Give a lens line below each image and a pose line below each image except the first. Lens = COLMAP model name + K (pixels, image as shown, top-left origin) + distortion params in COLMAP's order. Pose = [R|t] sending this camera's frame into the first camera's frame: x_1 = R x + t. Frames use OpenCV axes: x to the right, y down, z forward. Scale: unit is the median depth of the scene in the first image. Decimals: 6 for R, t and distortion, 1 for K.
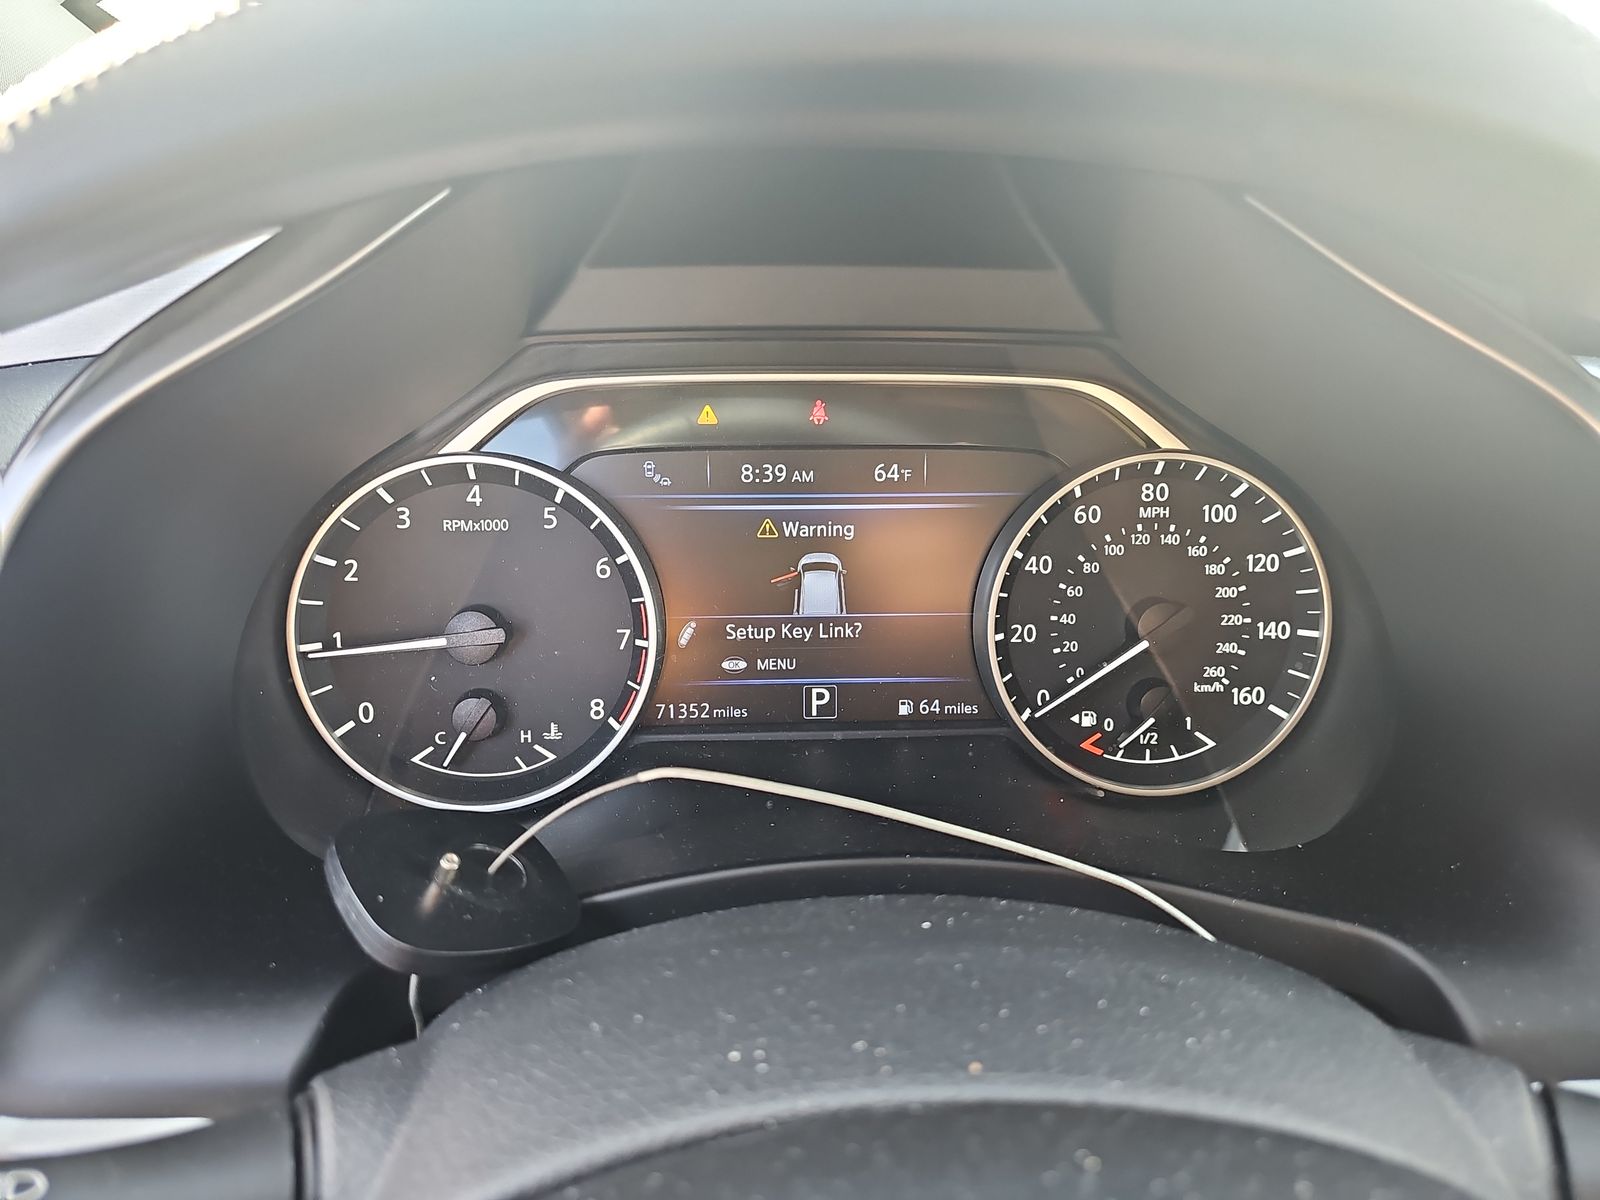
lens RADIAL K [[1056.2, 0, 800.0], [0, 1056.2, 600.0], [0, 0, 1]] dist [0.019898, -0.055637]
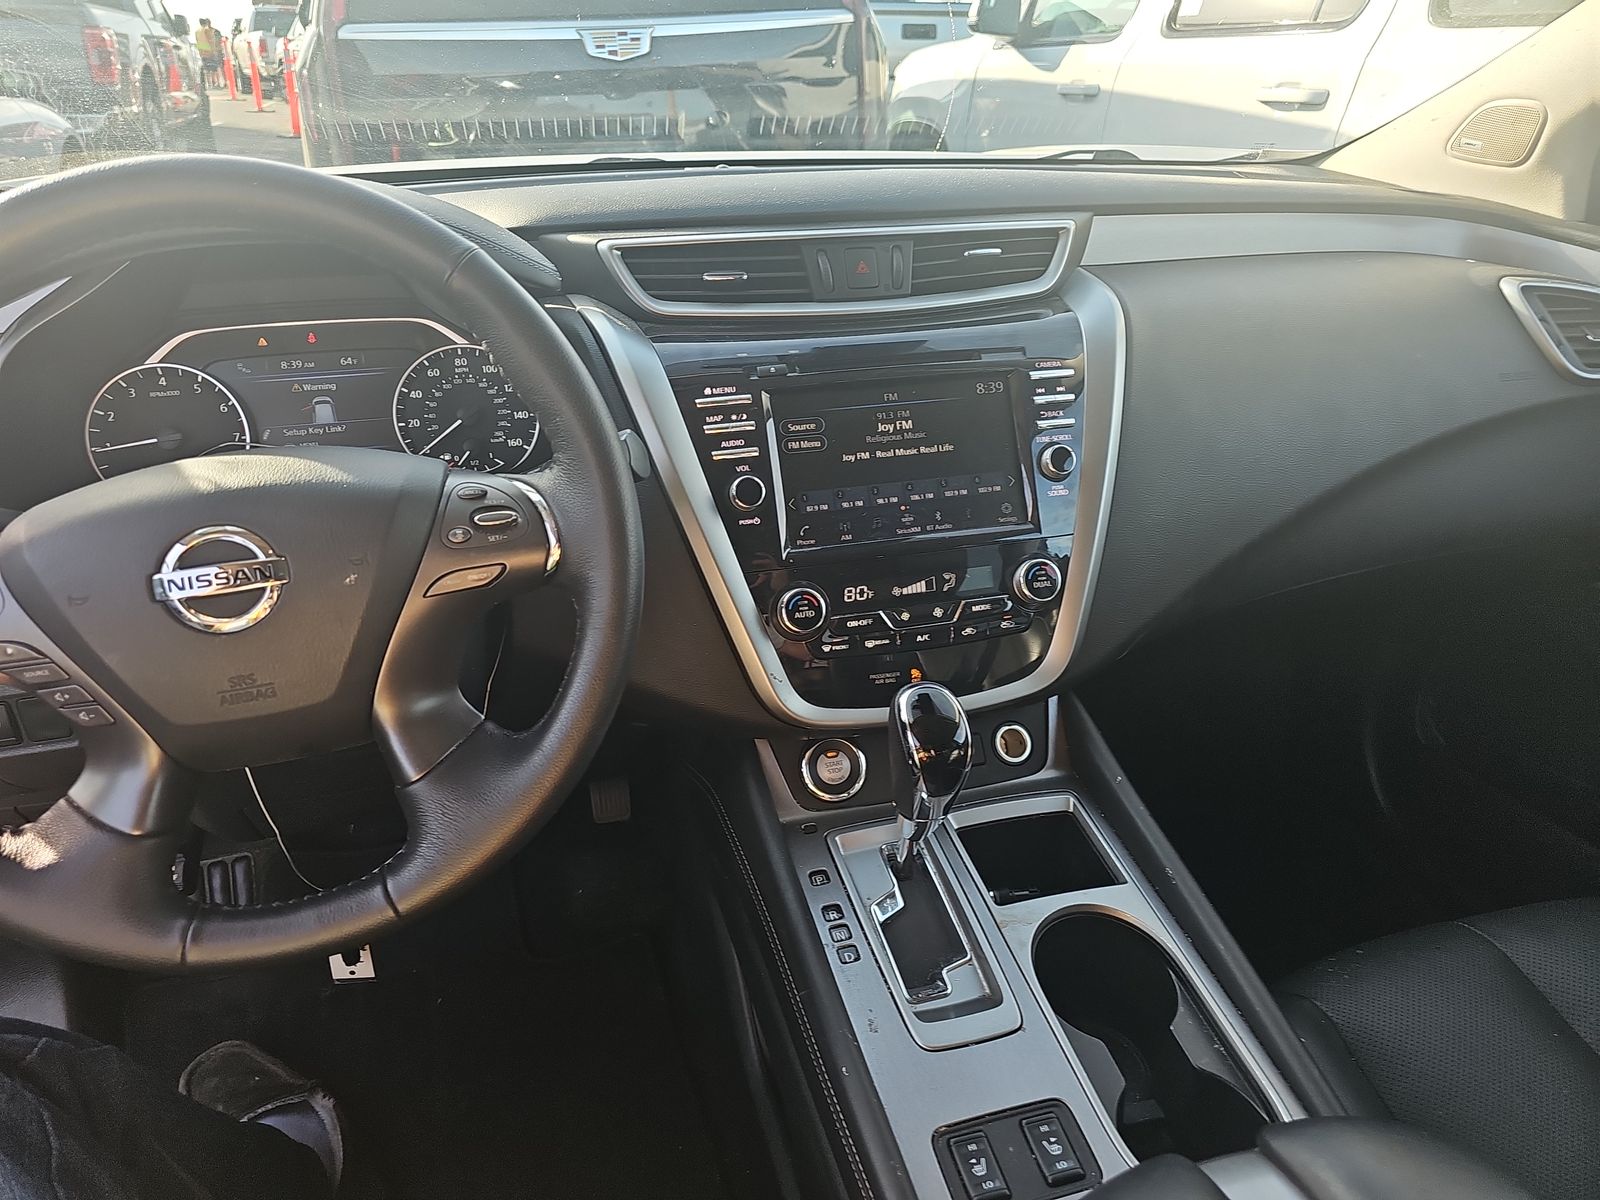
lens RADIAL K [[1072.3, 0, 828.5], [0, 1072.3, 600.7], [0, 0, 1]] dist [0.037876, -0.053874]
pose [[0.980166, -0.106909, 0.166870, 0.700374], [0.107552, 0.994186, 0.005203, 0.536484], [-0.166456, 0.012847, 0.985965, -1.635720]]
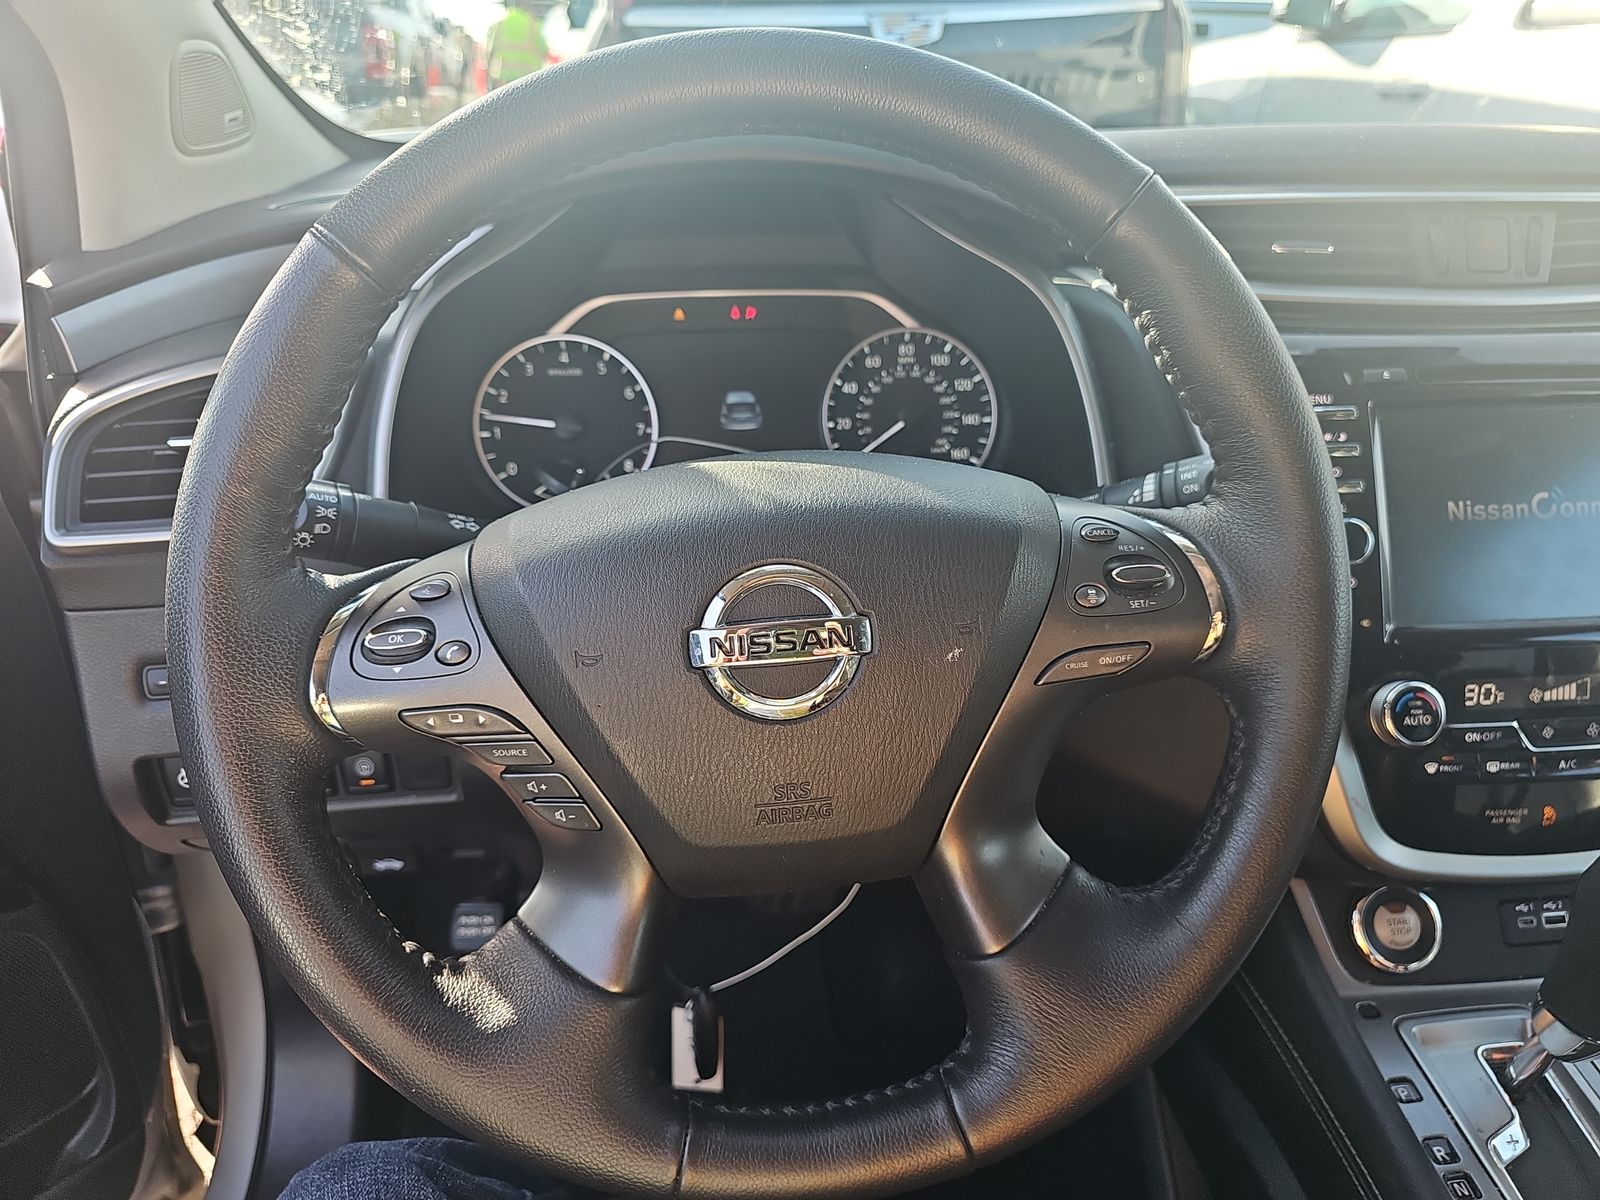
lens RADIAL K [[1056.2, 0, 800.0], [0, 1056.2, 600.0], [0, 0, 1]] dist [0.019898, -0.055637]
pose [[0.999475, -0.028606, 0.015193, 0.092262], [0.028811, 0.999495, -0.013423, 0.388403], [-0.014801, 0.013854, 0.999794, -0.974379]]
